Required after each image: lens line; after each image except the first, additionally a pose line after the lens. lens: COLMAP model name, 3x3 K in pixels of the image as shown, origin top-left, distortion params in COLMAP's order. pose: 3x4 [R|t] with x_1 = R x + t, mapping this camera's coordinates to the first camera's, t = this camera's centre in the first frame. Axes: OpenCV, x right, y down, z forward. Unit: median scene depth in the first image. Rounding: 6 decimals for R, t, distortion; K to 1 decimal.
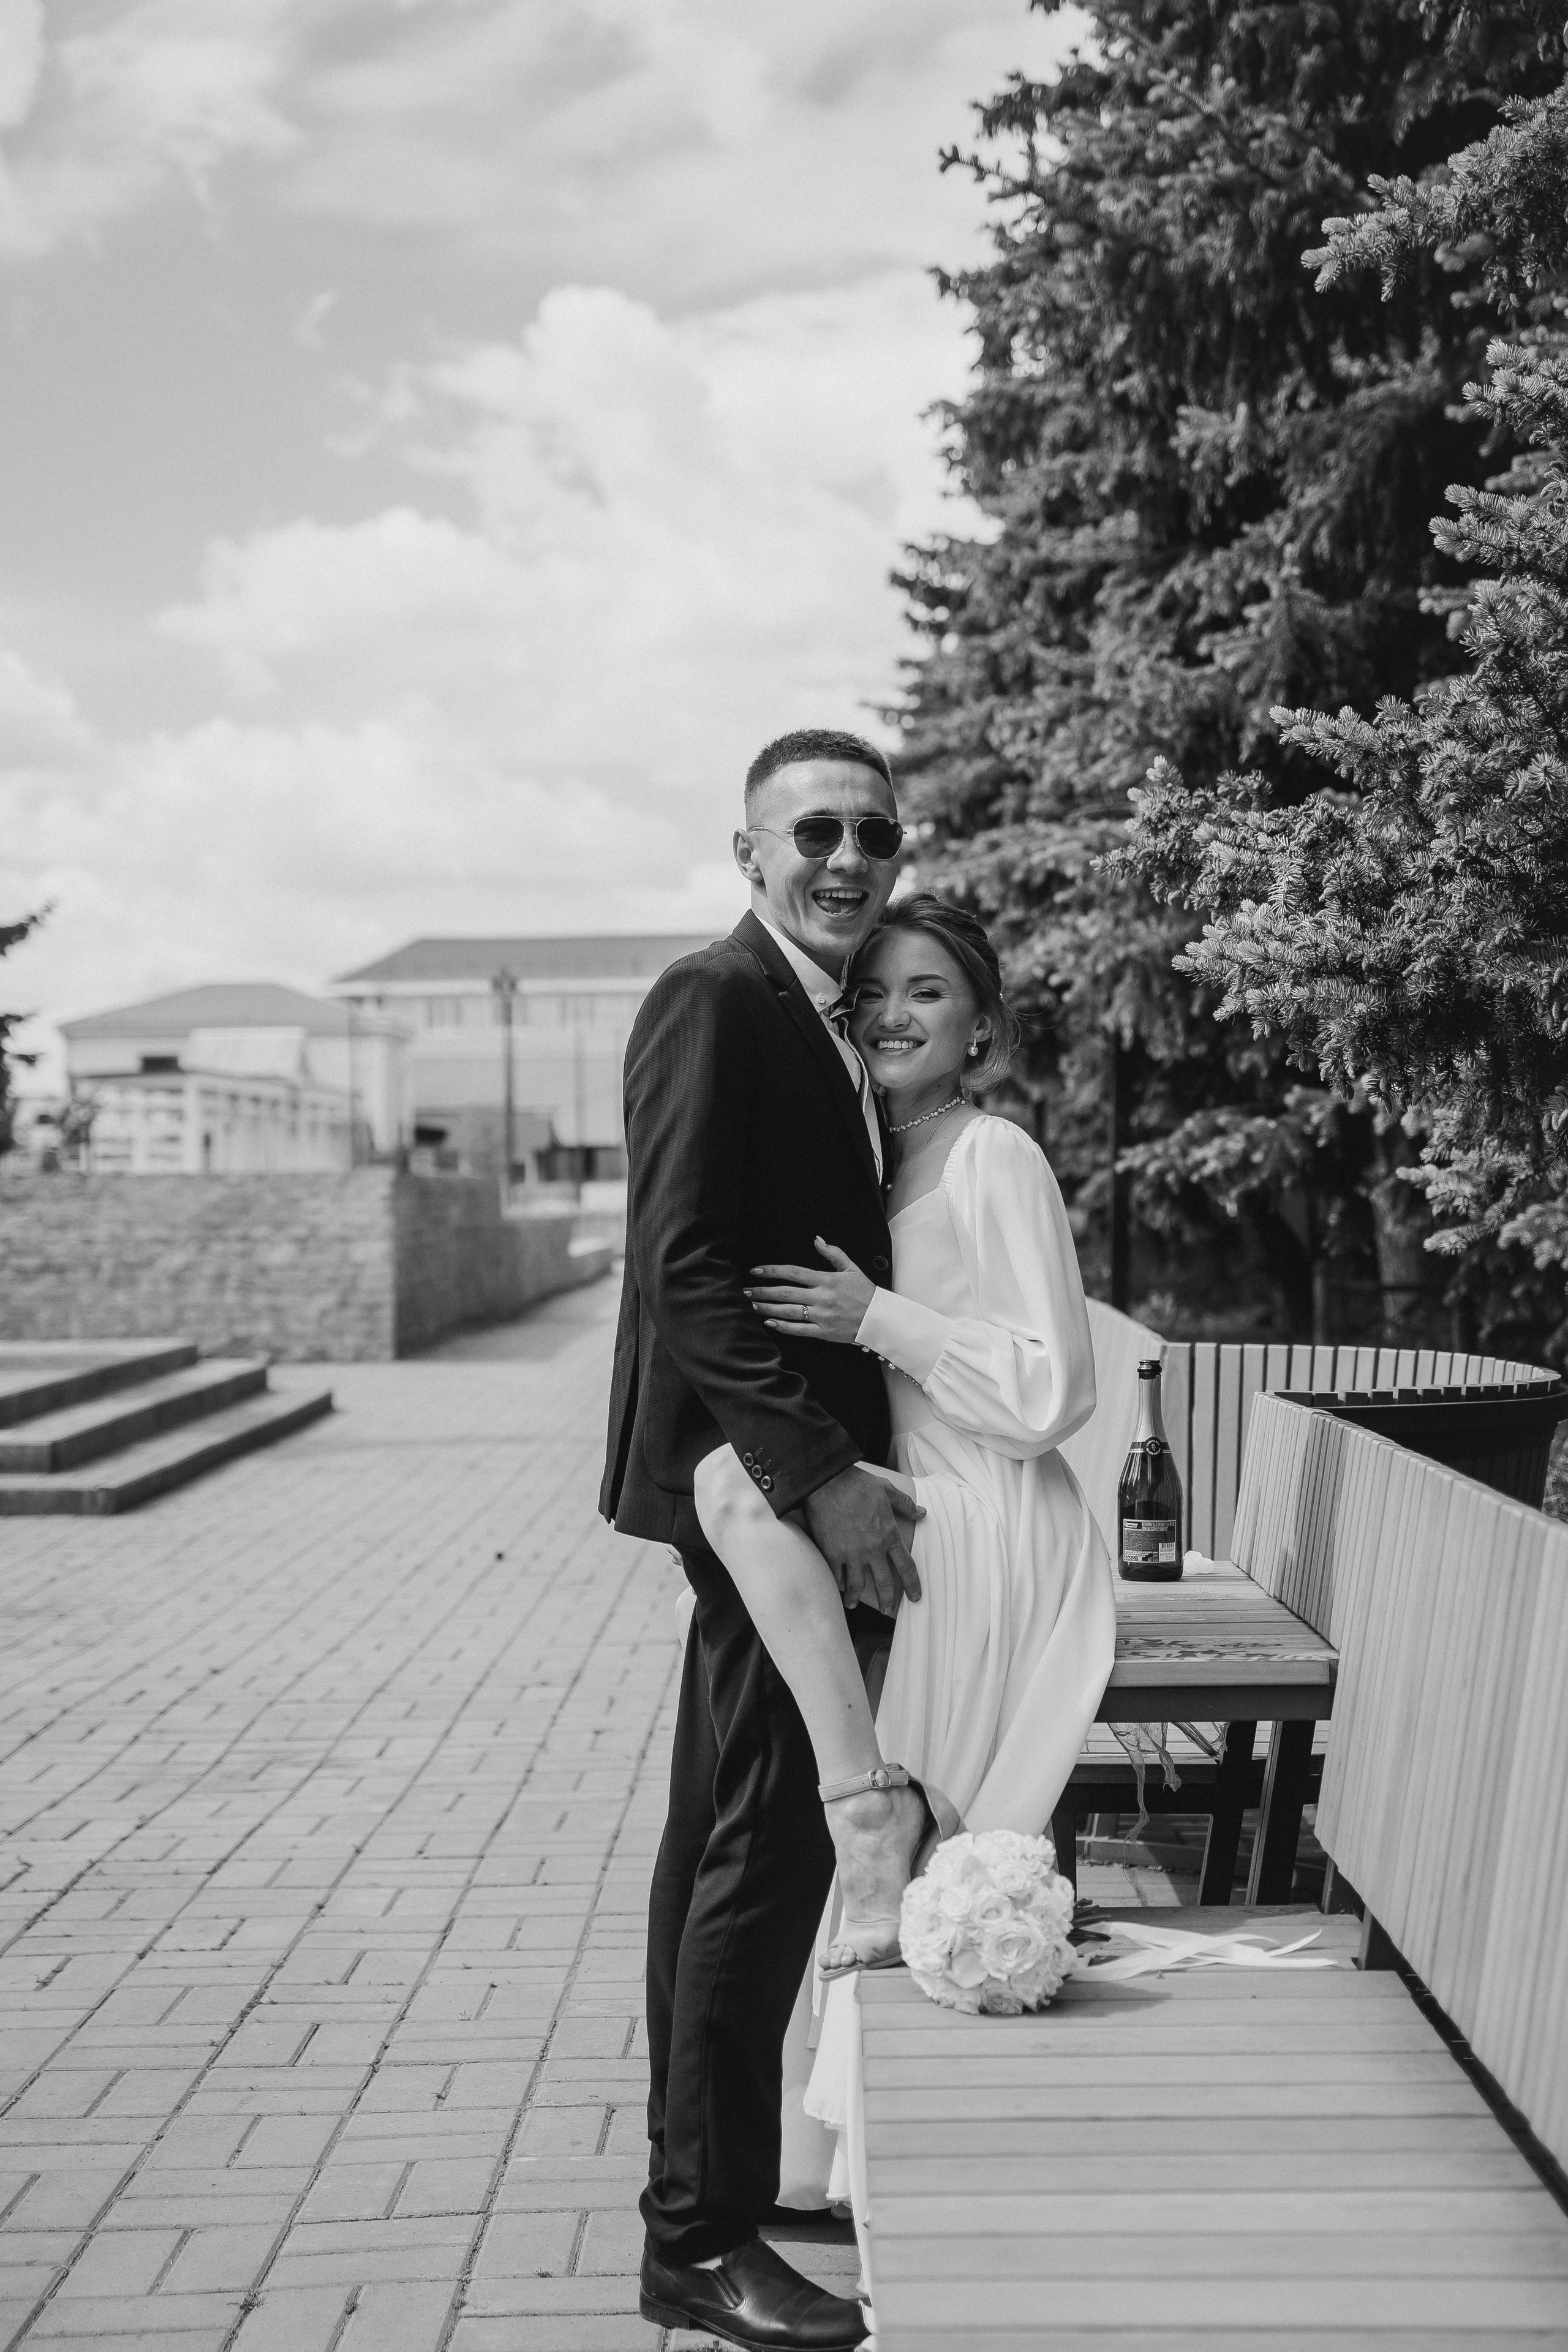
lens RADIAL K [[3329.2, 0, 784.0], [0, 3329.2, 1176.0], [0, 0, 1]] dist [0.127753, 0.003495]
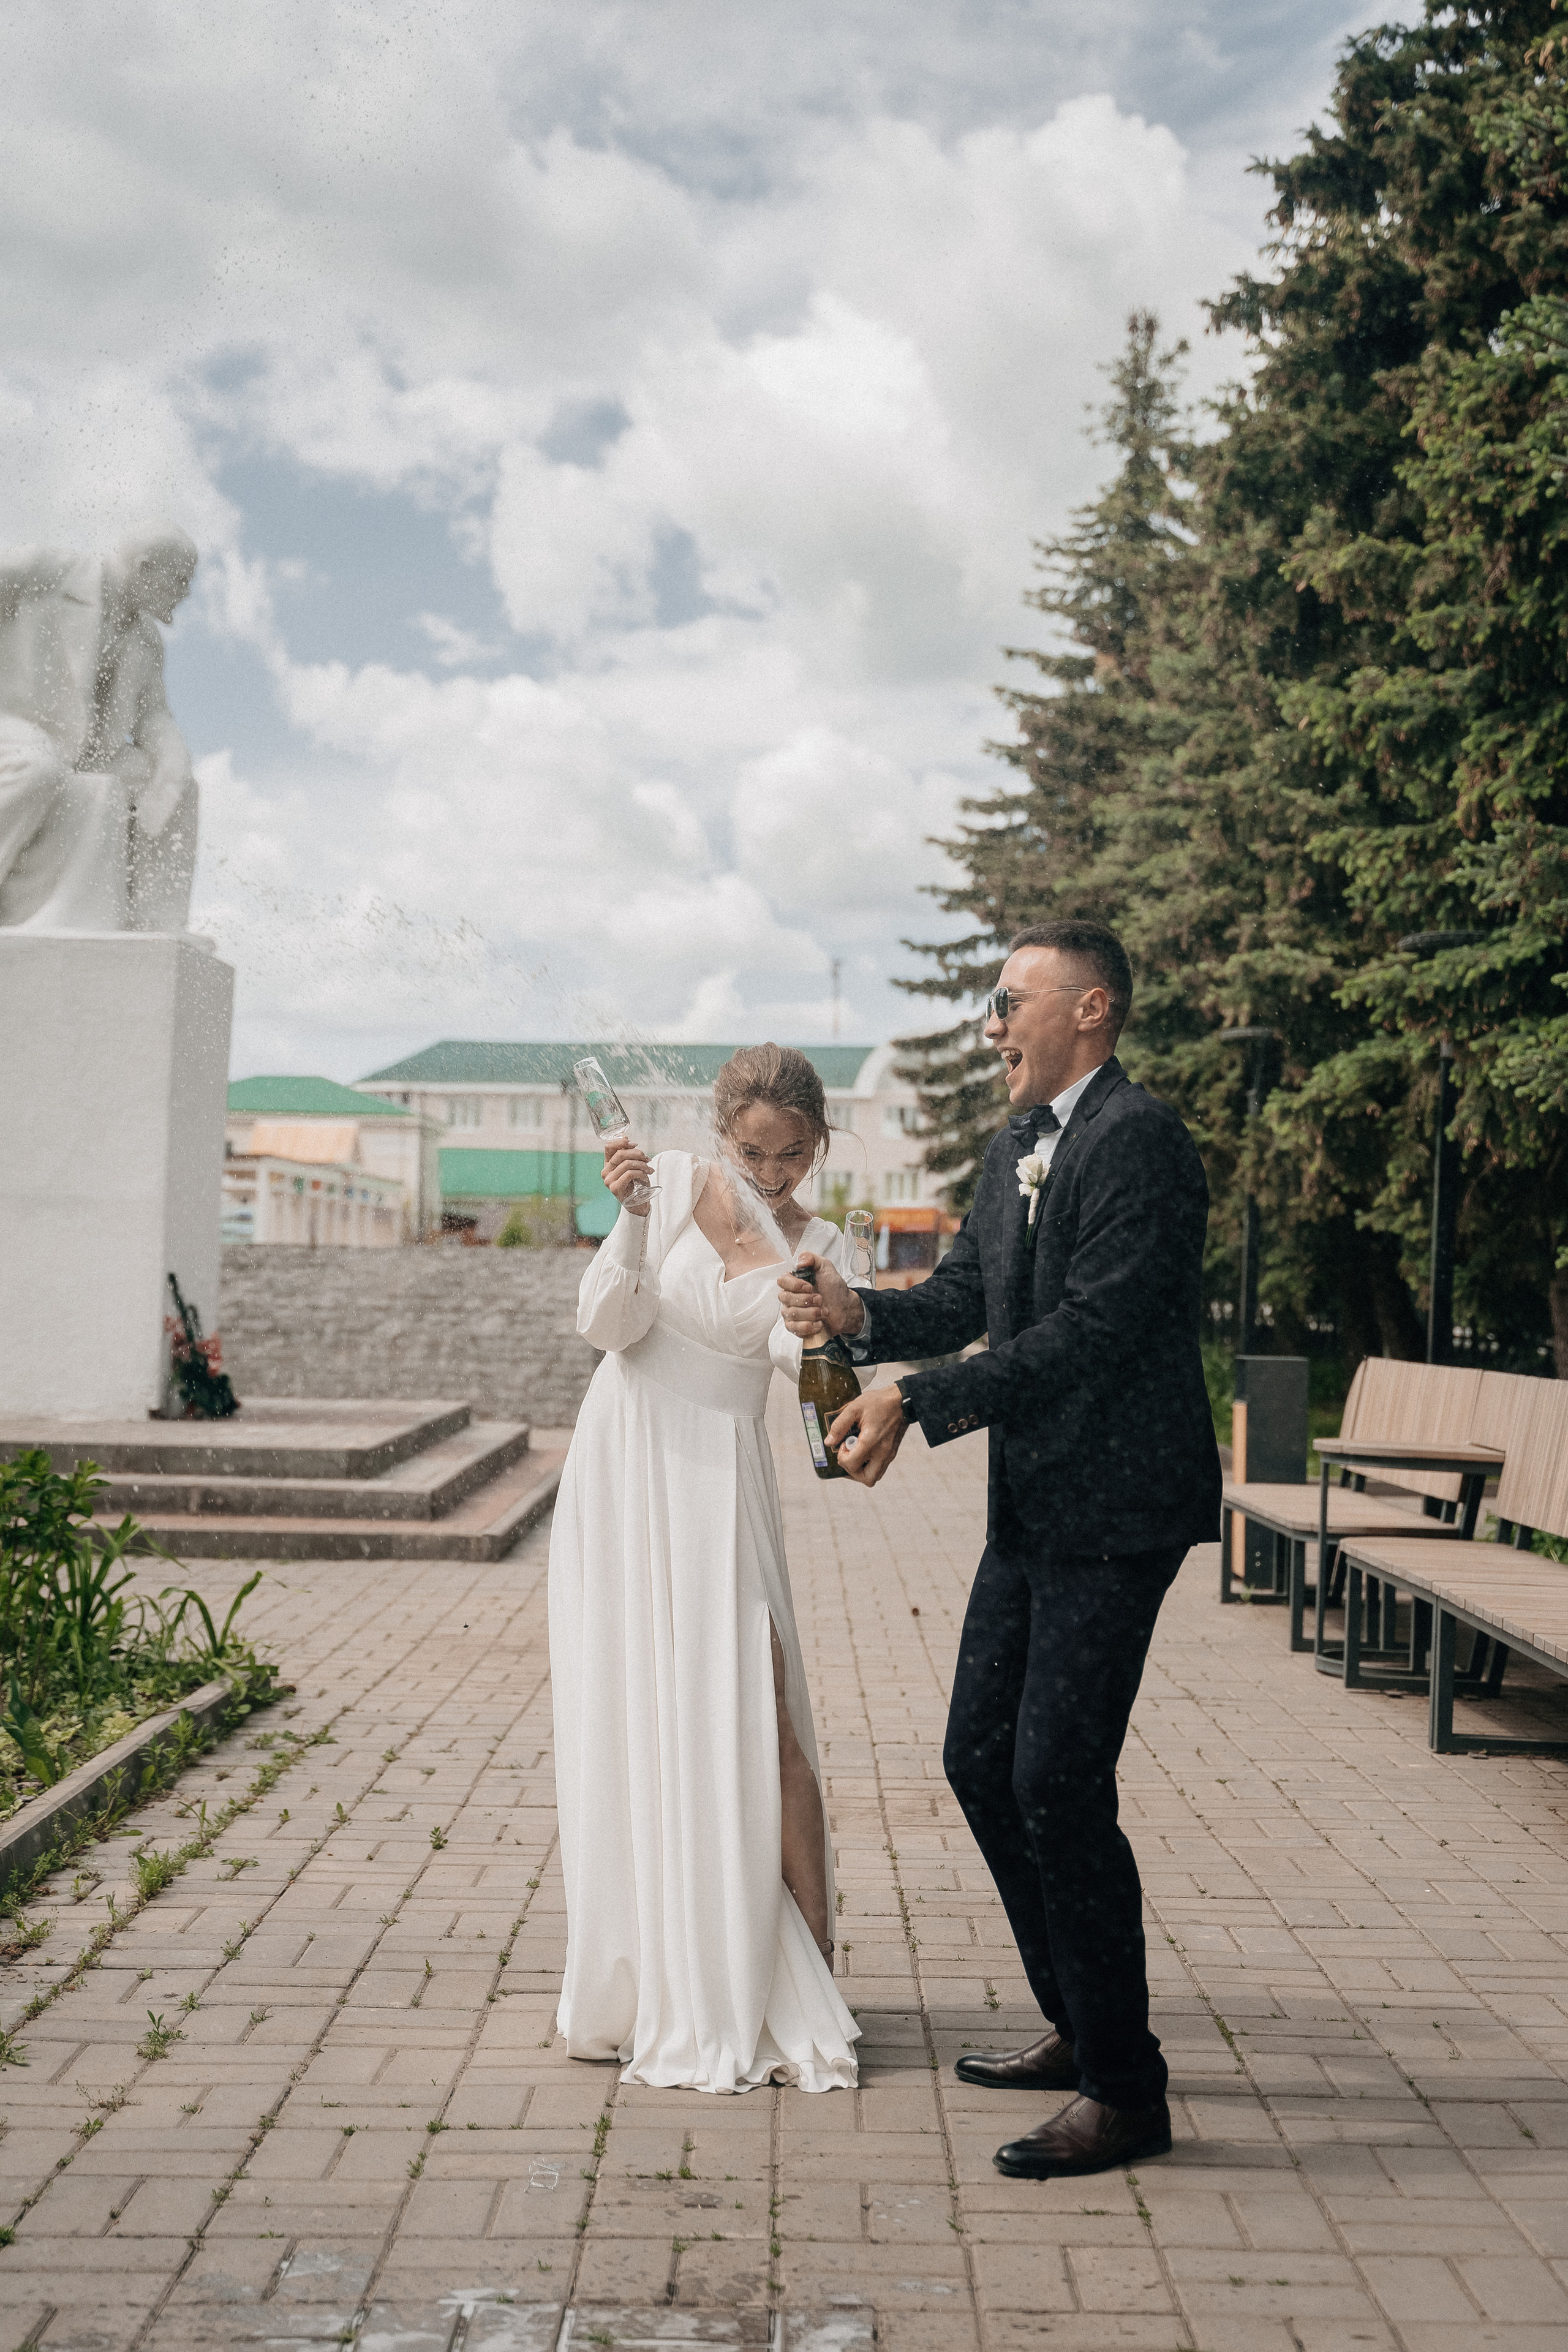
lens RADIAL K [[3046.4, 0, 784.0], [0, 3046.4, 1176.0], [0, 0, 1]] dist [0.054684, 0.078131]
pose [[0.999292, 0.032419, 0.019072, -0.174476], [-0.031803, 0.998988, -0.031806, 0.008156], [-0.020084, 0.031177, 0.999312, 0.024600]]
